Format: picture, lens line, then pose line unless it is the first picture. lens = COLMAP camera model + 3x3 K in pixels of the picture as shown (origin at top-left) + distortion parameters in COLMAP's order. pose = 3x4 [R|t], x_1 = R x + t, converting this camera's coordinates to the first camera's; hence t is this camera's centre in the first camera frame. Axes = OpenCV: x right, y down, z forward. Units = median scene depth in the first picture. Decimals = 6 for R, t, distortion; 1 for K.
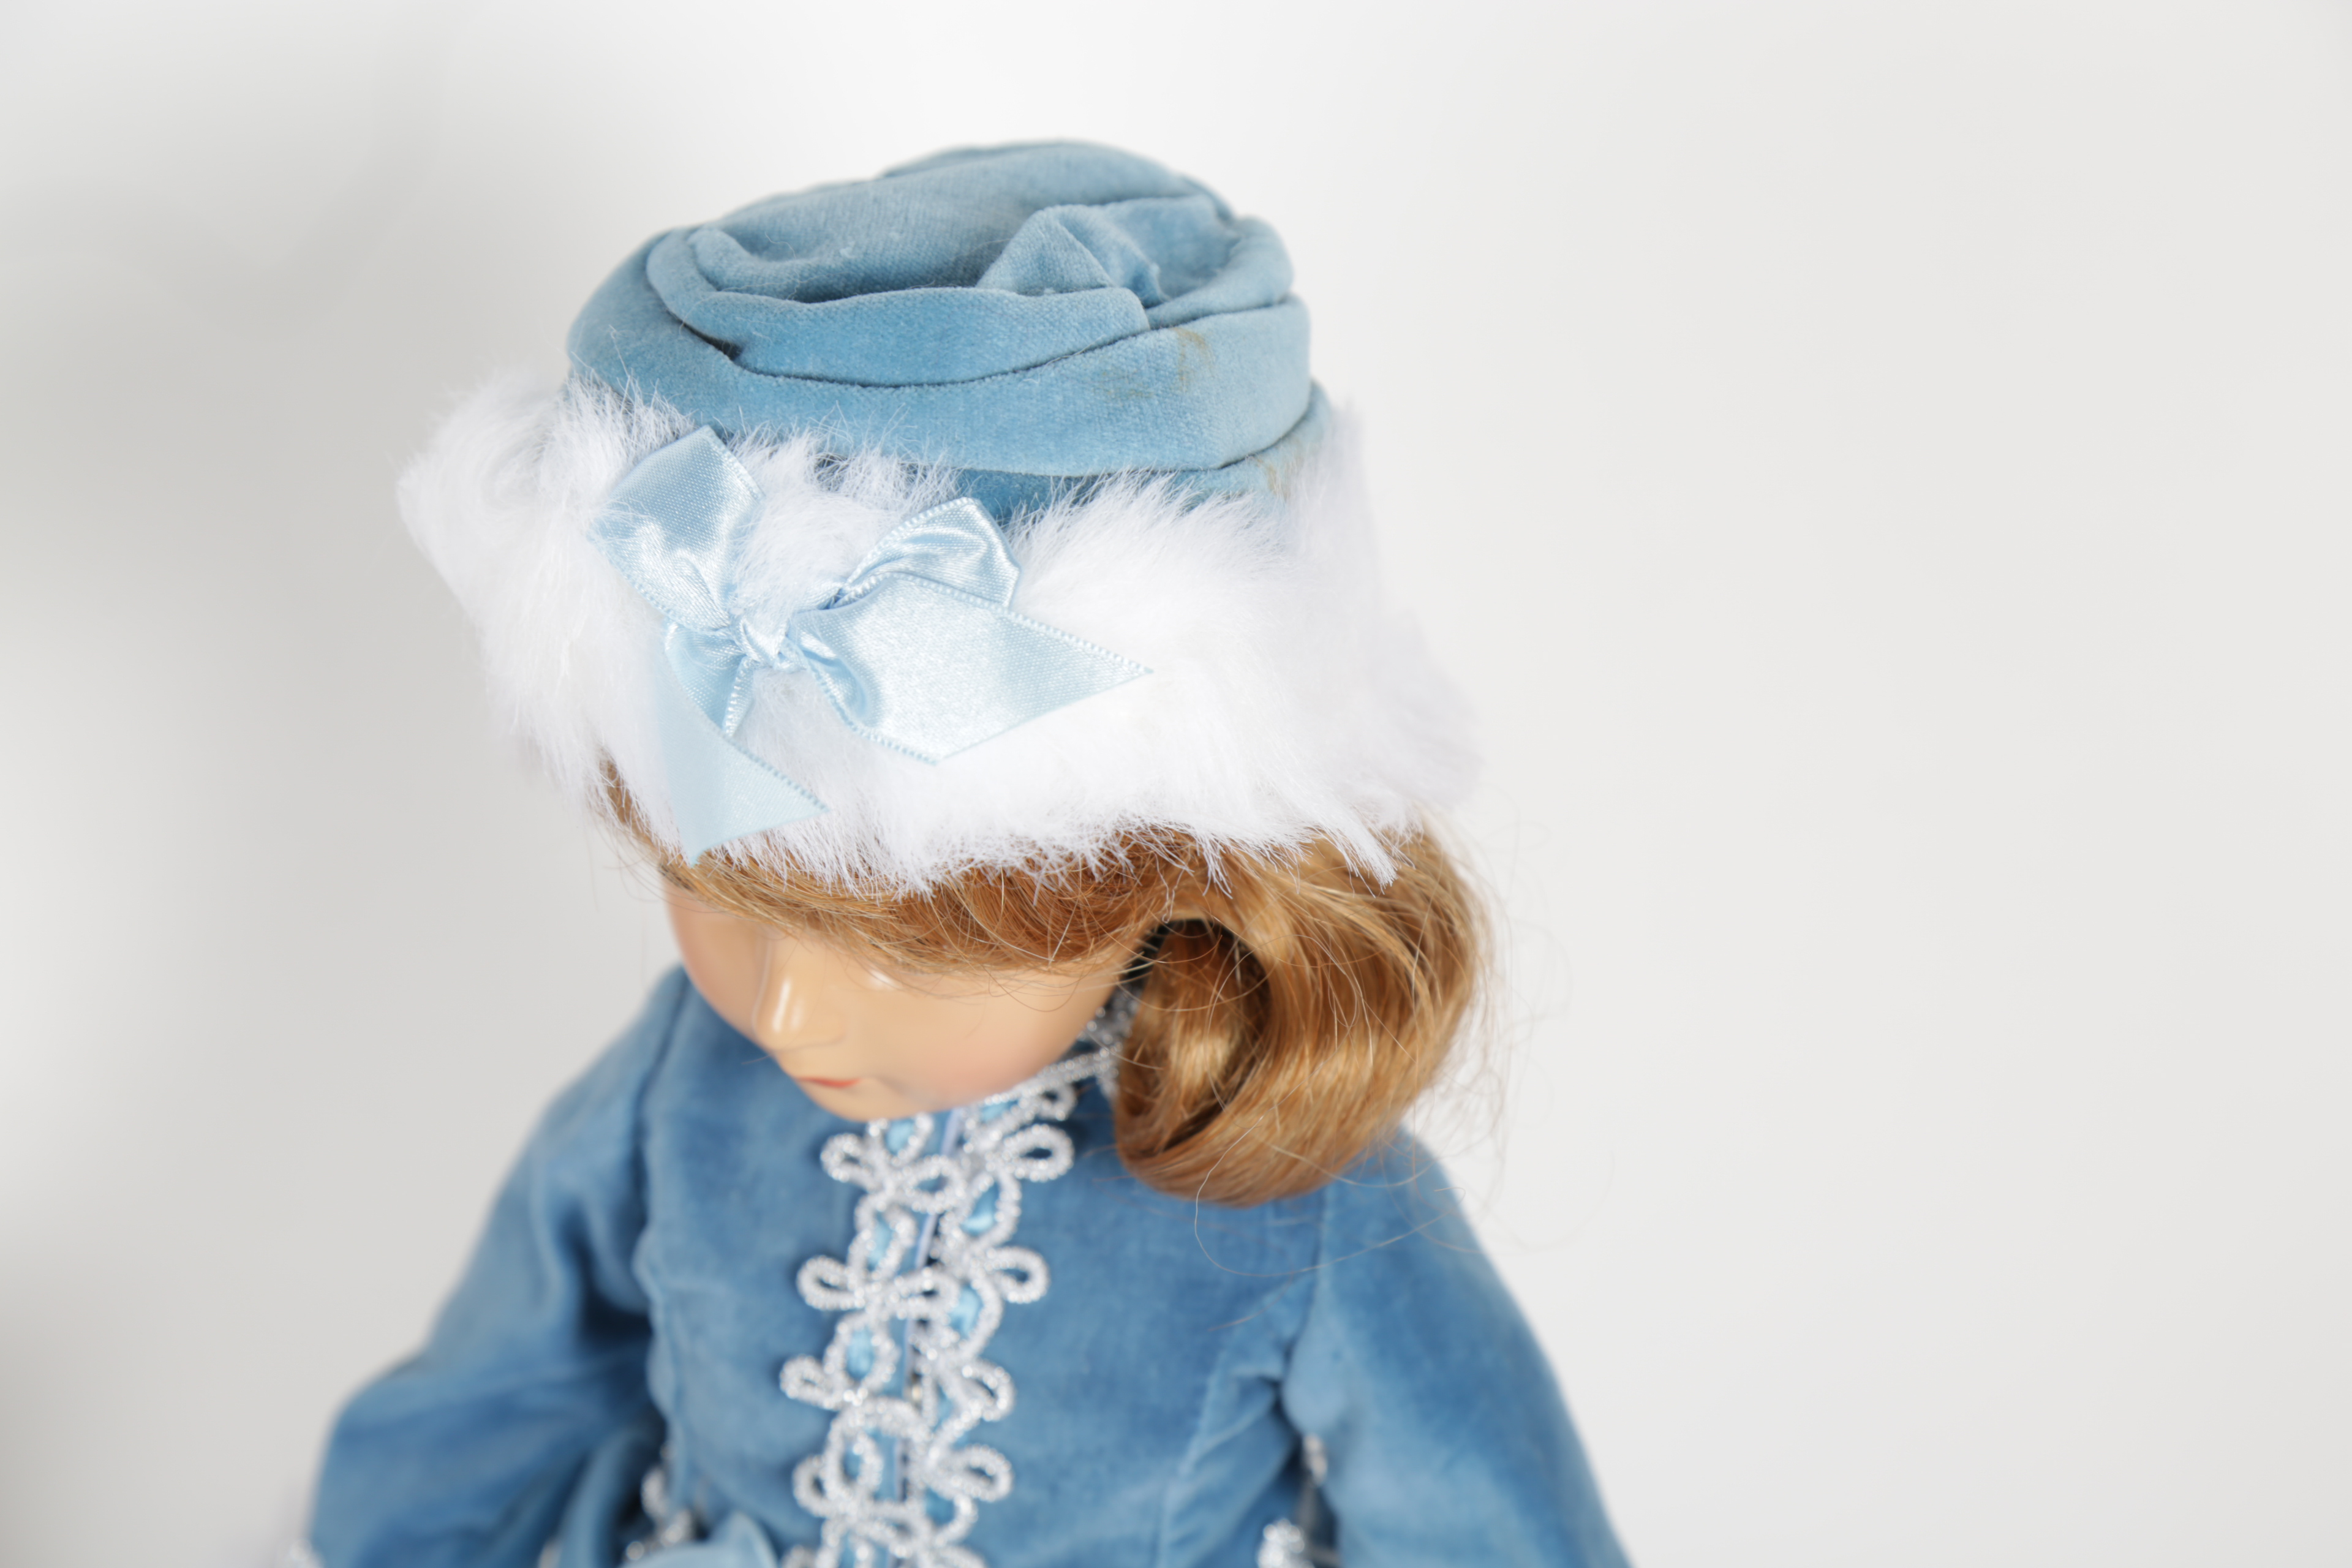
lens RADIAL K [[6286.2, 0, 1176.0], [0, 6286.2, 784.0], [0, 0, 1]] dist [0.485754, -0.206163]
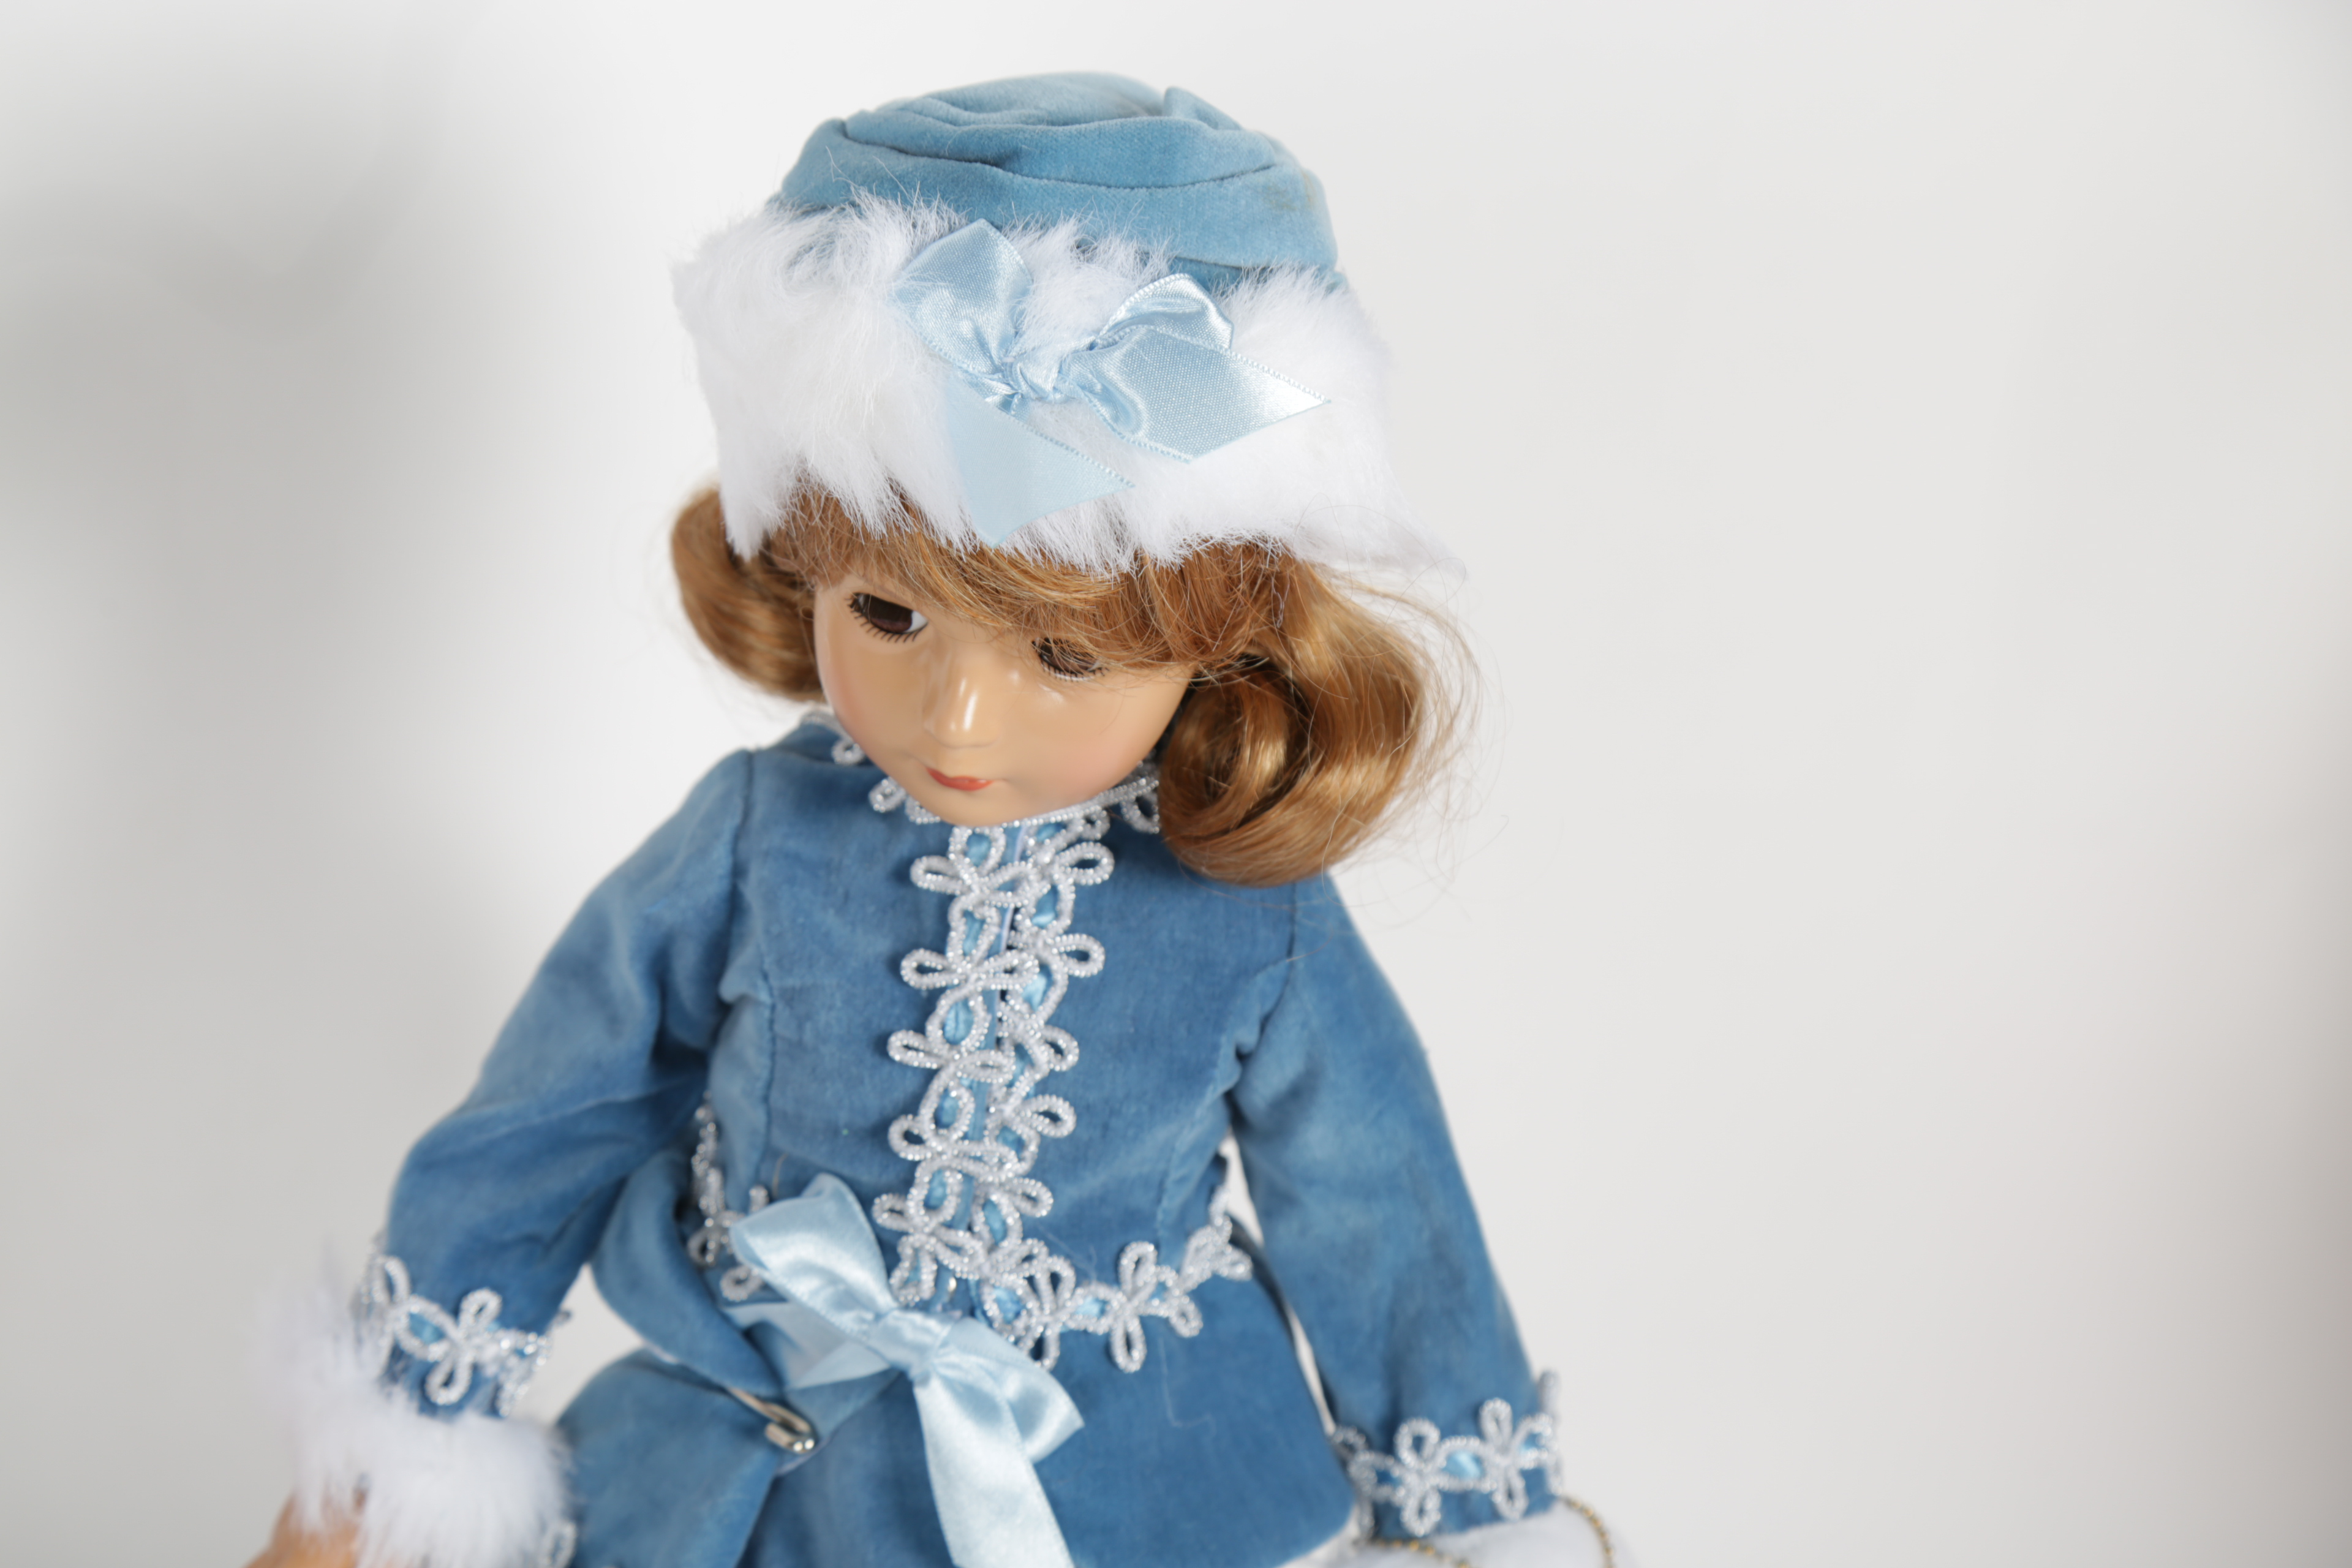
lens RADIAL K [[6286.2, 0, 1176.0], [0, 6286.2, 784.0], [0, 0, 1]] dist [0.485754, -0.206163]
pose [[0.946843, 0.002440, 0.321688, -0.413225], [0.042404, 0.990299, -0.132323, 0.211432], [-0.318890, 0.138929, 0.937554, -0.198478]]
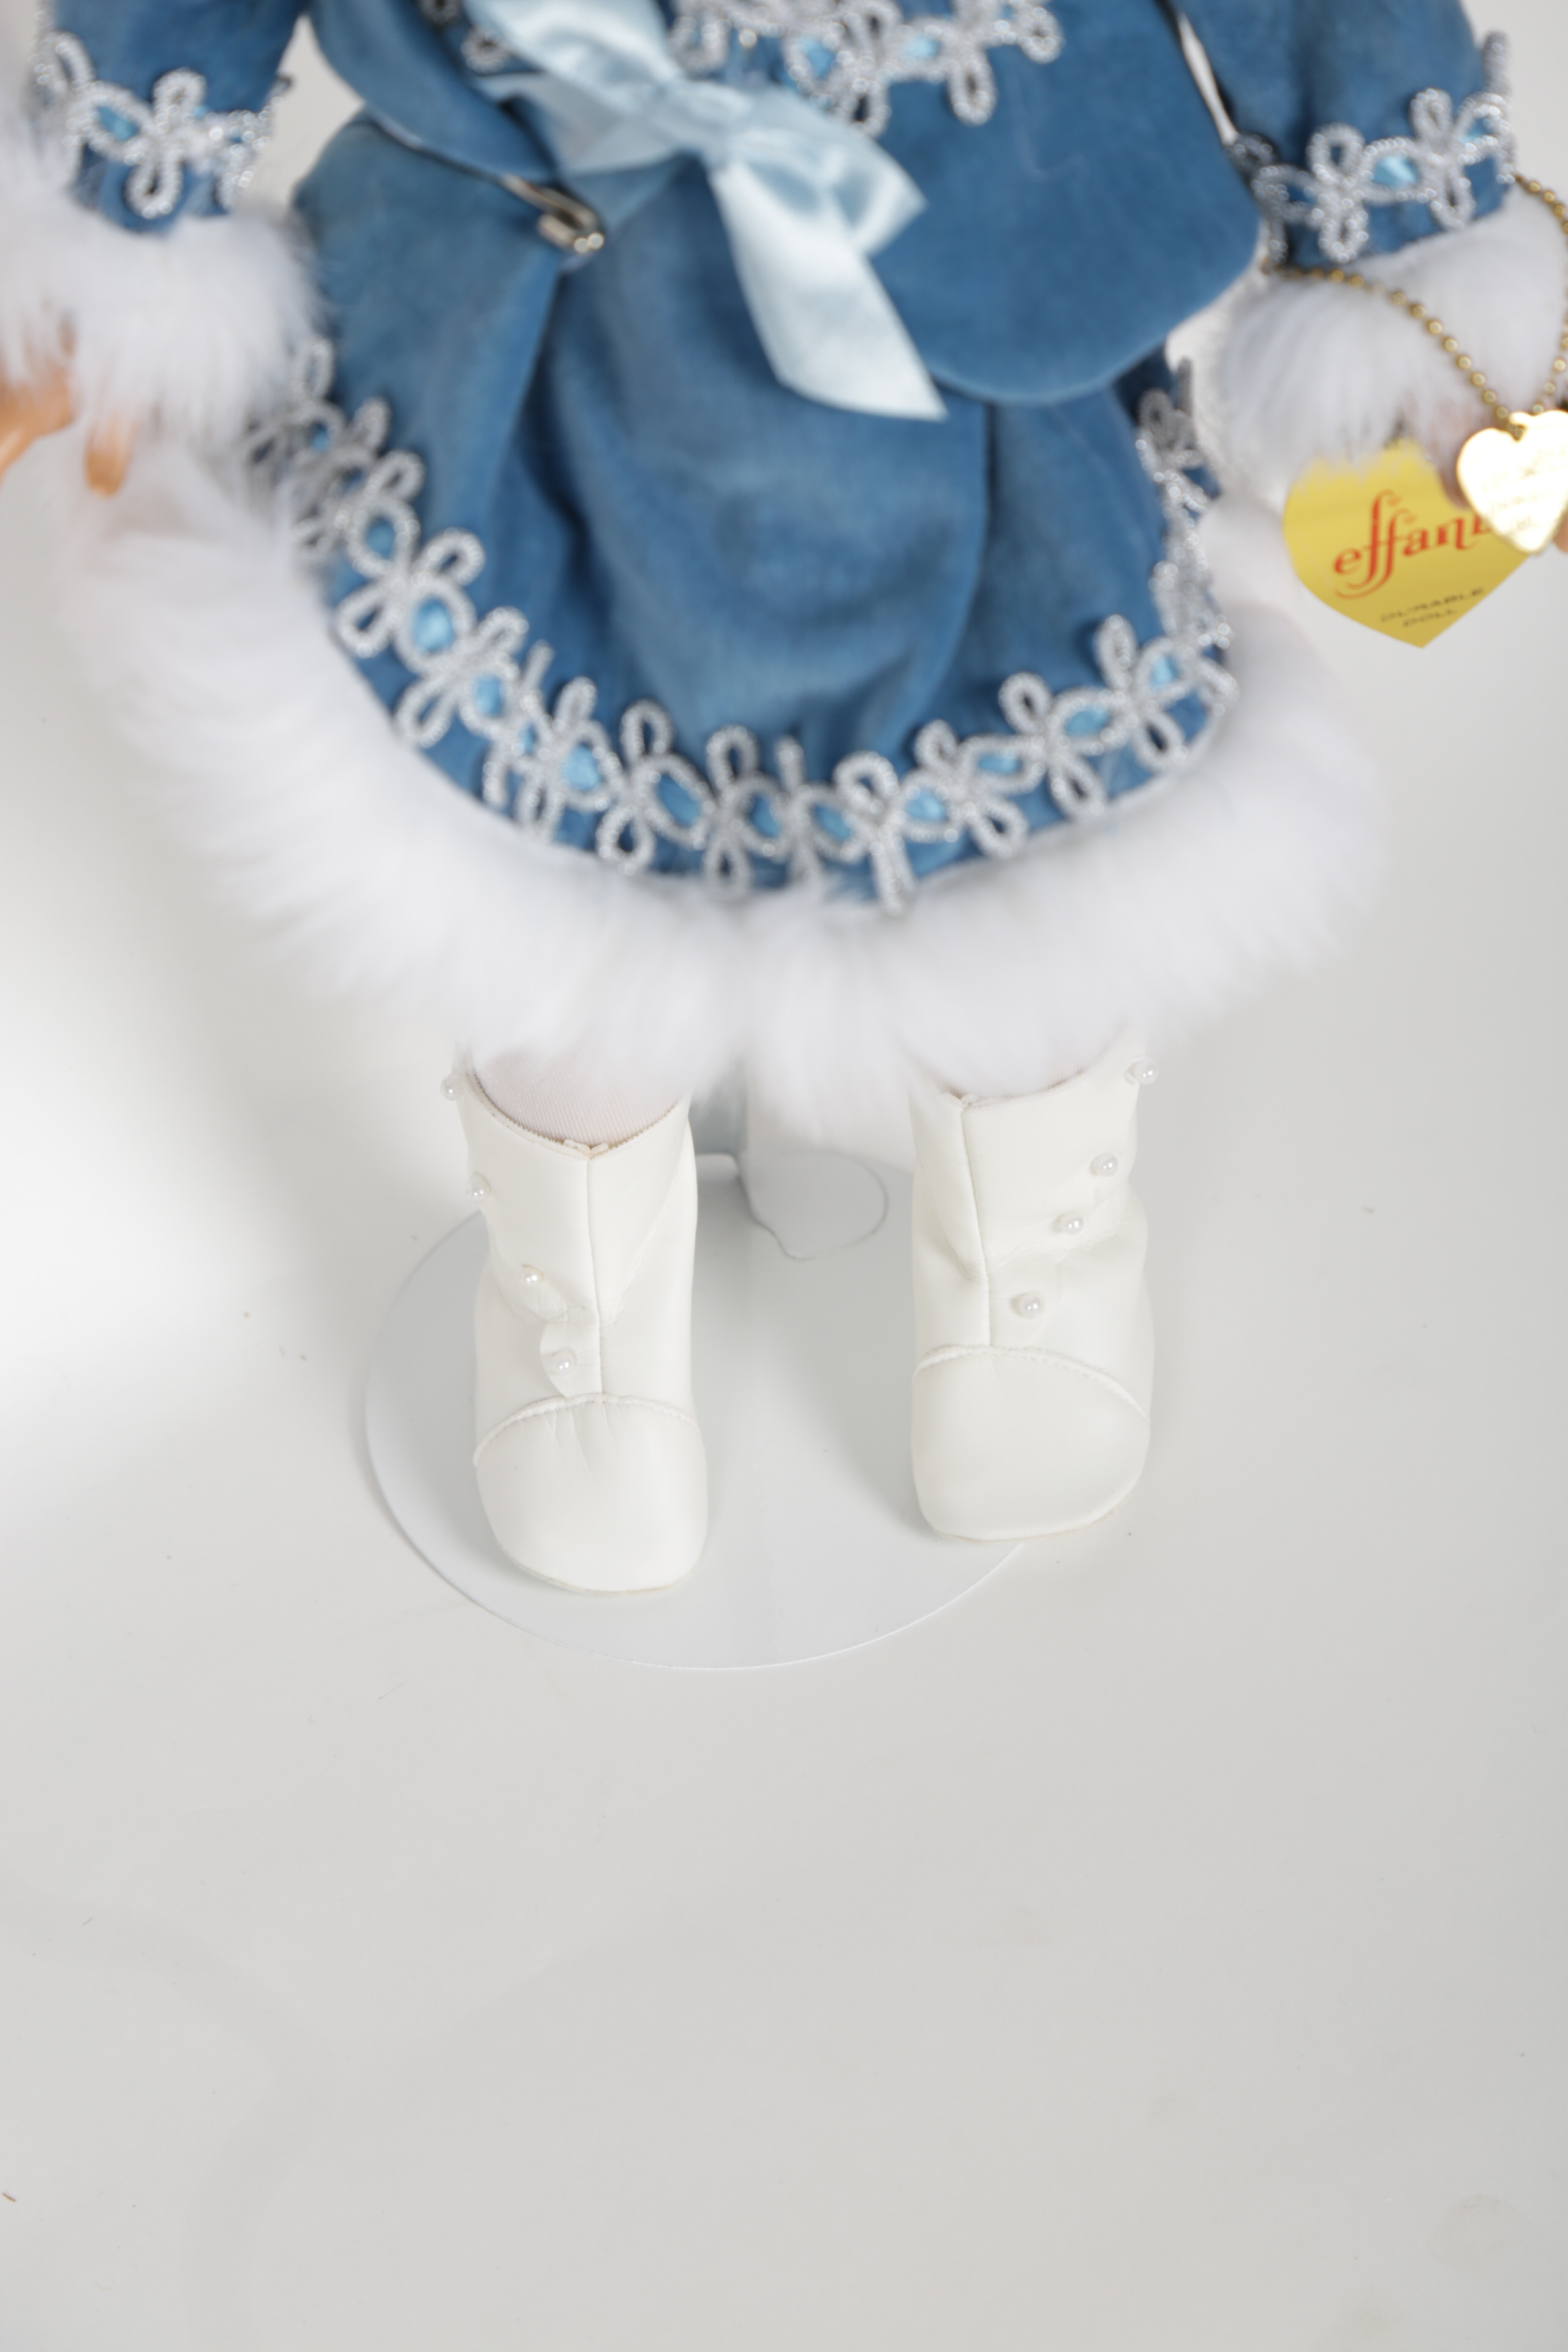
lens RADIAL K [[6286.2, 0, 784.0], [0, 6286.2, 1176.0], [0, 0, 1]] dist [0.485754, -0.206163]
pose [[0.954818, -0.180646, 0.235986, -0.319364], [0.126079, 0.965277, 0.228791, 0.082928], [-0.269122, -0.188700, 0.944439, 0.004967]]
